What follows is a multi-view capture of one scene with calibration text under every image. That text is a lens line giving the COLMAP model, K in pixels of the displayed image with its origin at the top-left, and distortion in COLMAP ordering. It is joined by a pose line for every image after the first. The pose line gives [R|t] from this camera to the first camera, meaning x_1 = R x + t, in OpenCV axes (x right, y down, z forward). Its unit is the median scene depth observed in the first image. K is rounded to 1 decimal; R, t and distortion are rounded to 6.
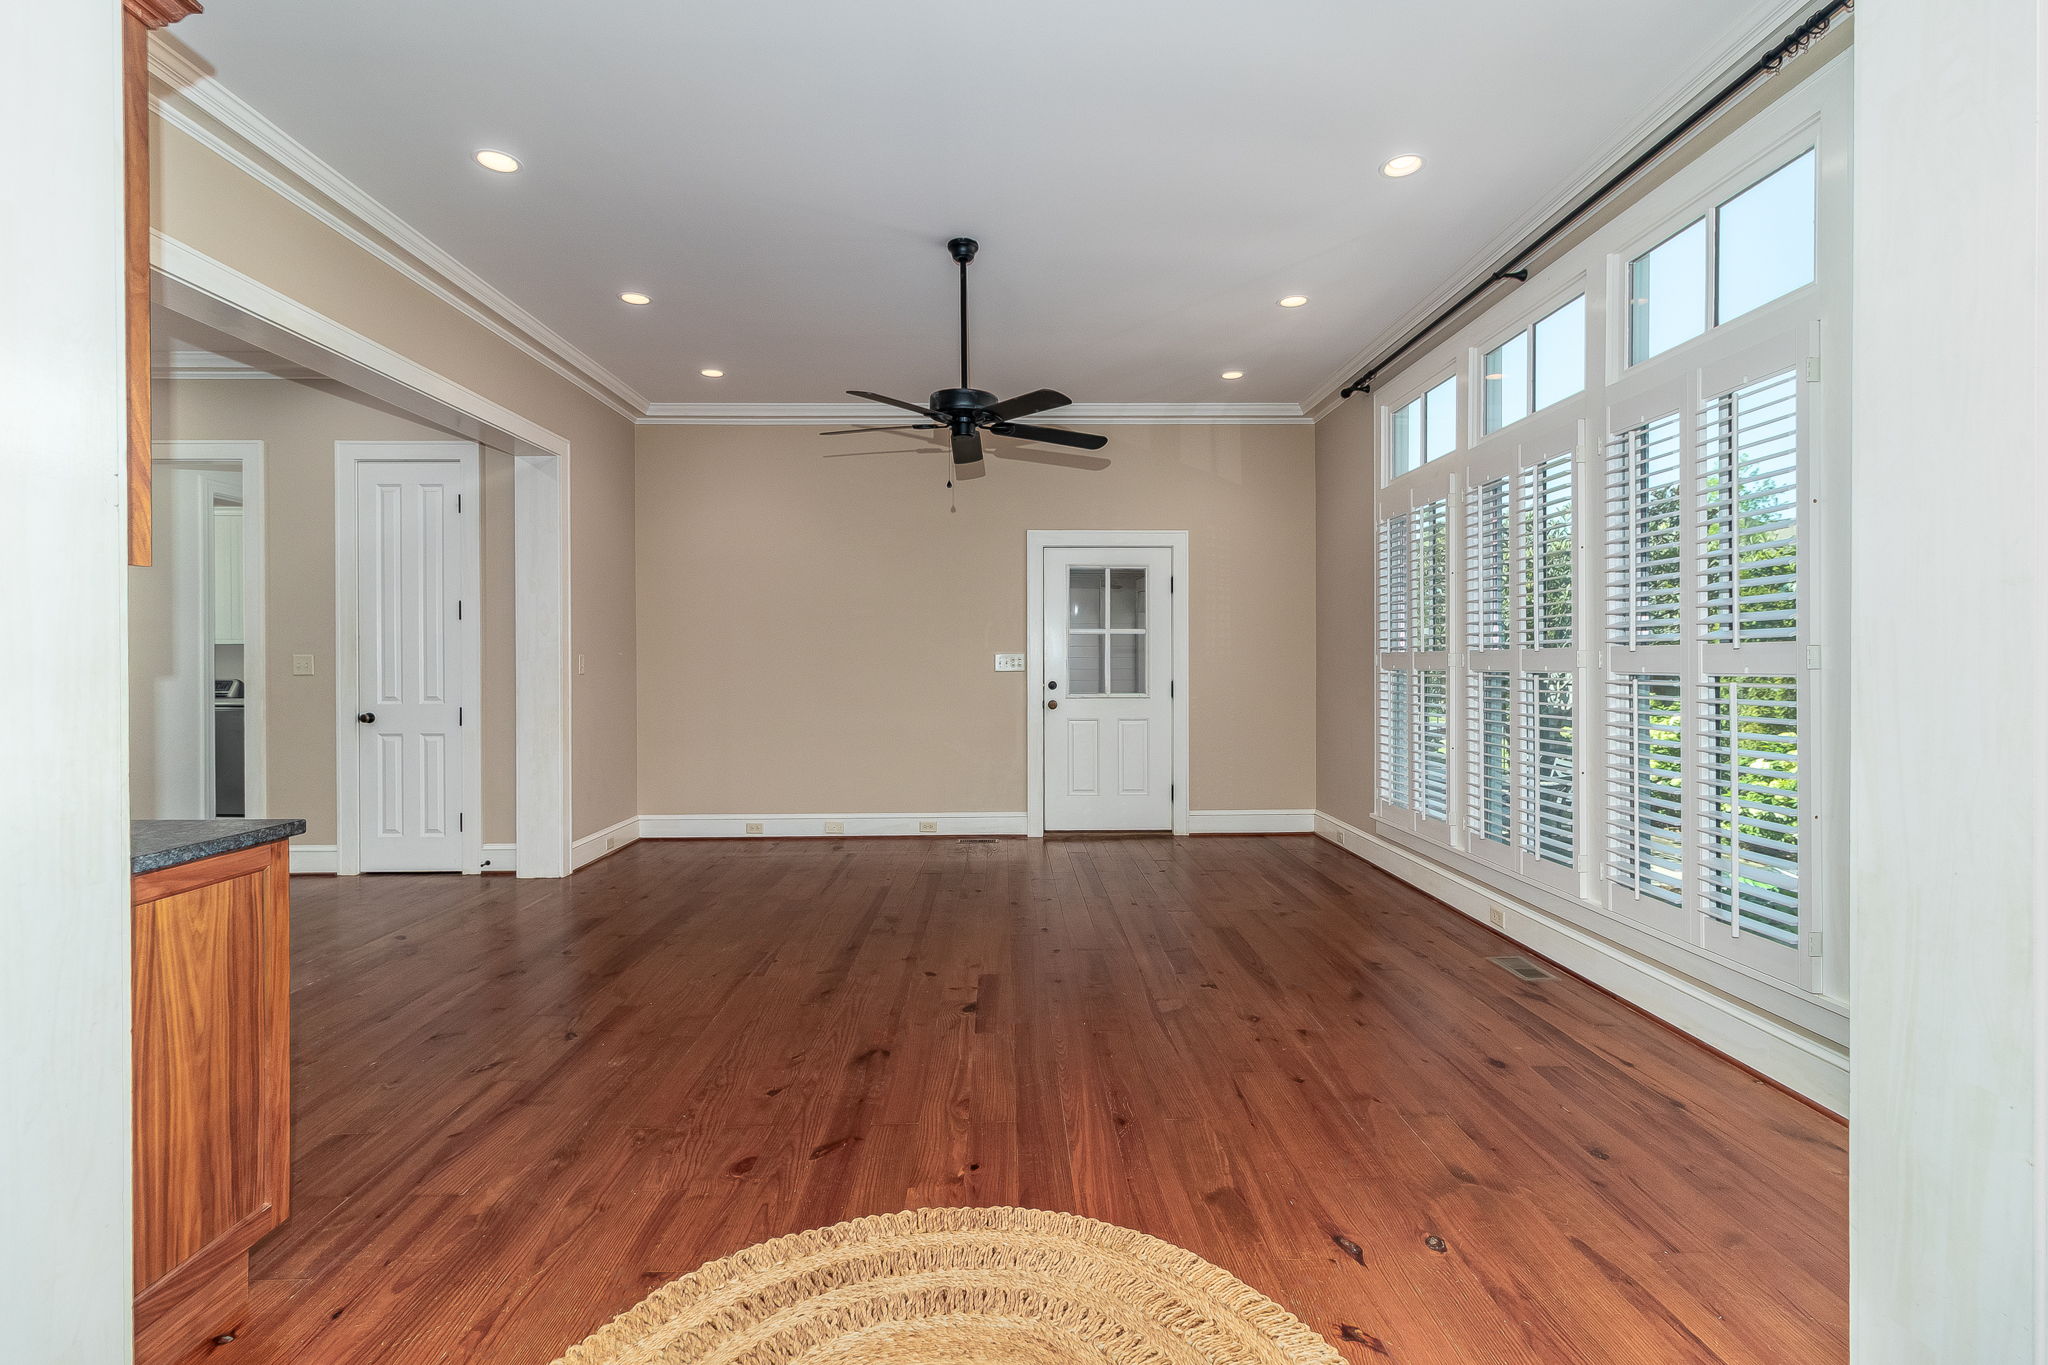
lens RADIAL K [[949.2, 0, 1015.7], [0, 949.2, 669.1], [0, 0, 1]] dist [0.000820, -0.000013]
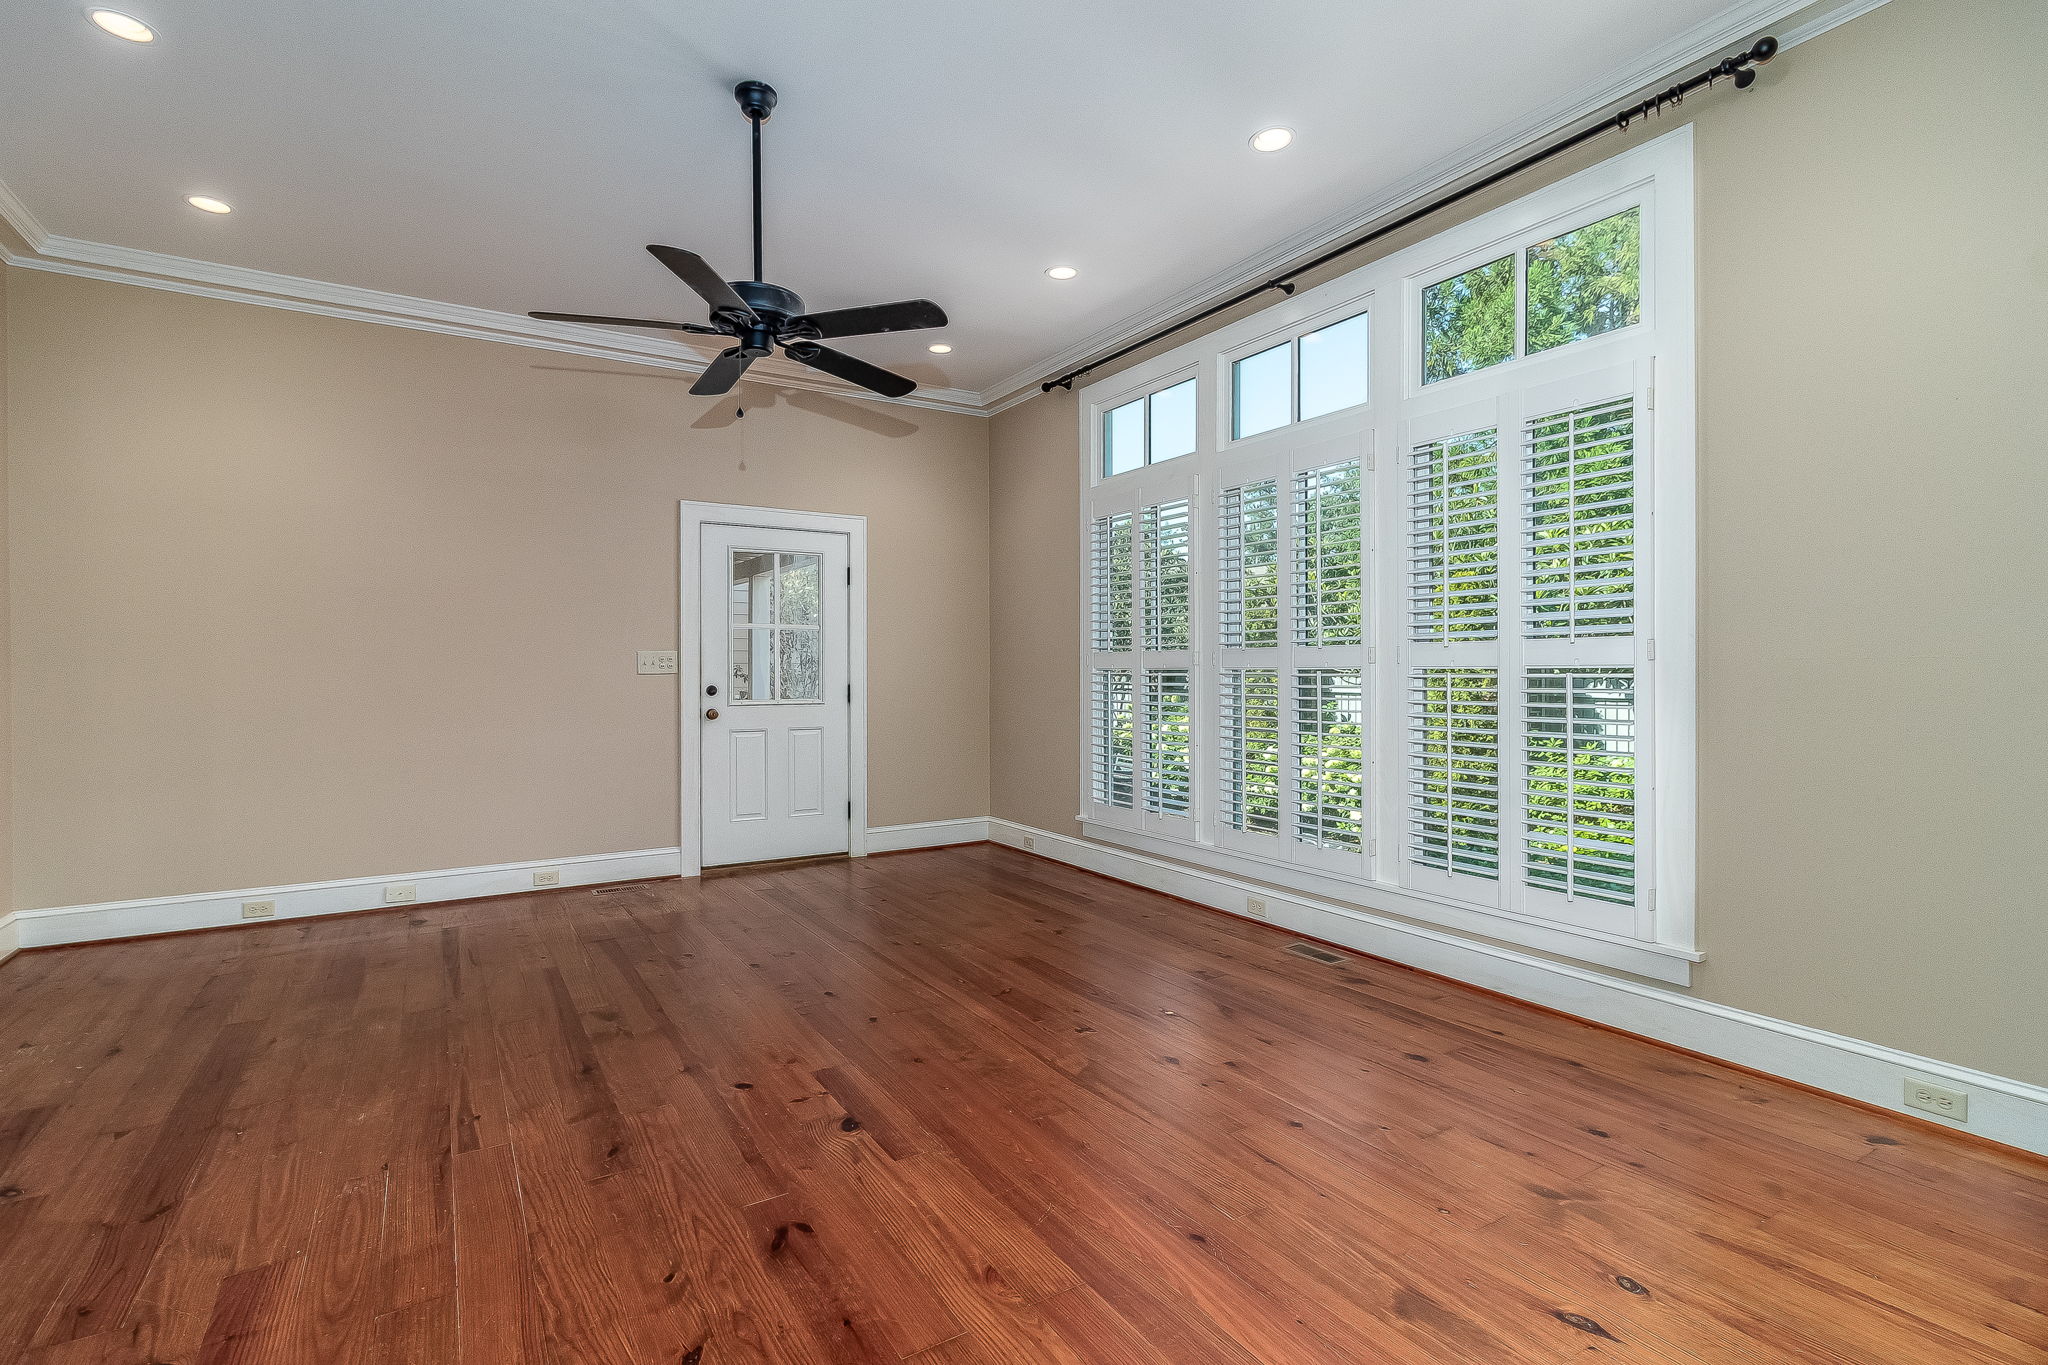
lens RADIAL K [[949.2, 0, 1008.6], [0, 949.2, 678.3], [0, 0, 1]] dist [0.000820, -0.000013]
pose [[0.862038, -0.002987, 0.506834, -0.263222], [0.003654, 0.999993, -0.000320, 0.012443], [-0.506830, 0.002128, 0.862043, 0.260221]]
